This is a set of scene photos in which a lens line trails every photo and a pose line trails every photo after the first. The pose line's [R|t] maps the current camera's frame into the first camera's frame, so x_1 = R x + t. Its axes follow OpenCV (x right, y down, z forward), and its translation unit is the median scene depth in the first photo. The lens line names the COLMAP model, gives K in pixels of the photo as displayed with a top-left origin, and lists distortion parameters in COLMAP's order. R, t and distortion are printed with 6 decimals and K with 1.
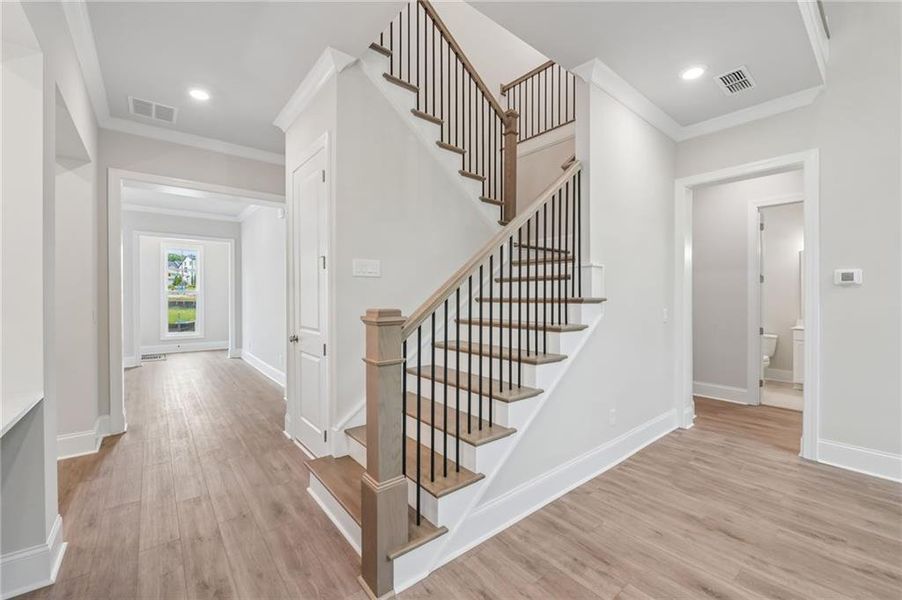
lens RADIAL K [[368.0, 0, 449.8], [0, 368.0, 299.7], [0, 0, 1]] dist [-0.001452, -0.000158]
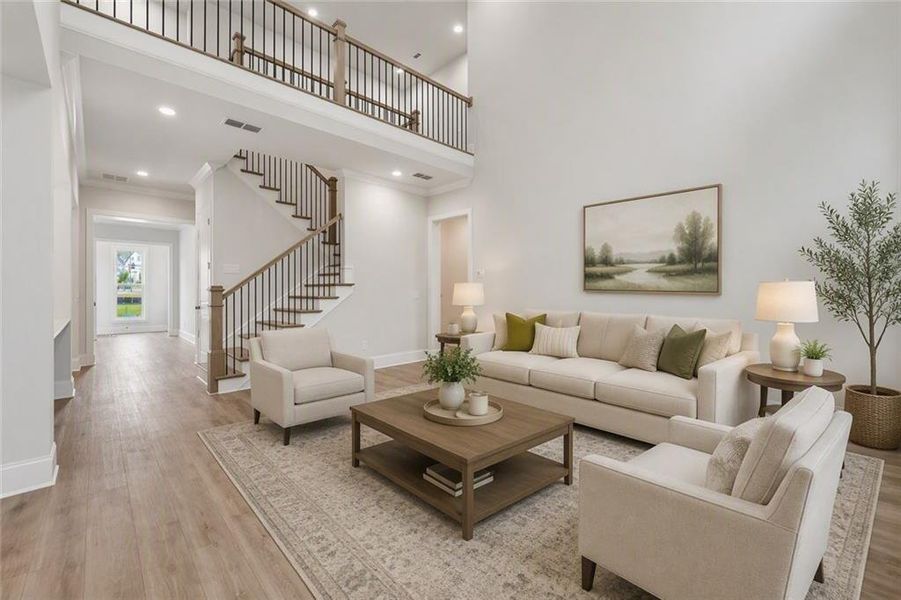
lens RADIAL K [[373.7, 0, 457.4], [0, 373.7, 294.7], [0, 0, 1]] dist [-0.038661, 0.017038]
pose [[0.994721, -0.004785, 0.102507, 0.750914], [0.005122, 0.999982, -0.003022, 0.062565], [-0.102491, 0.003531, 0.994728, -1.053785]]
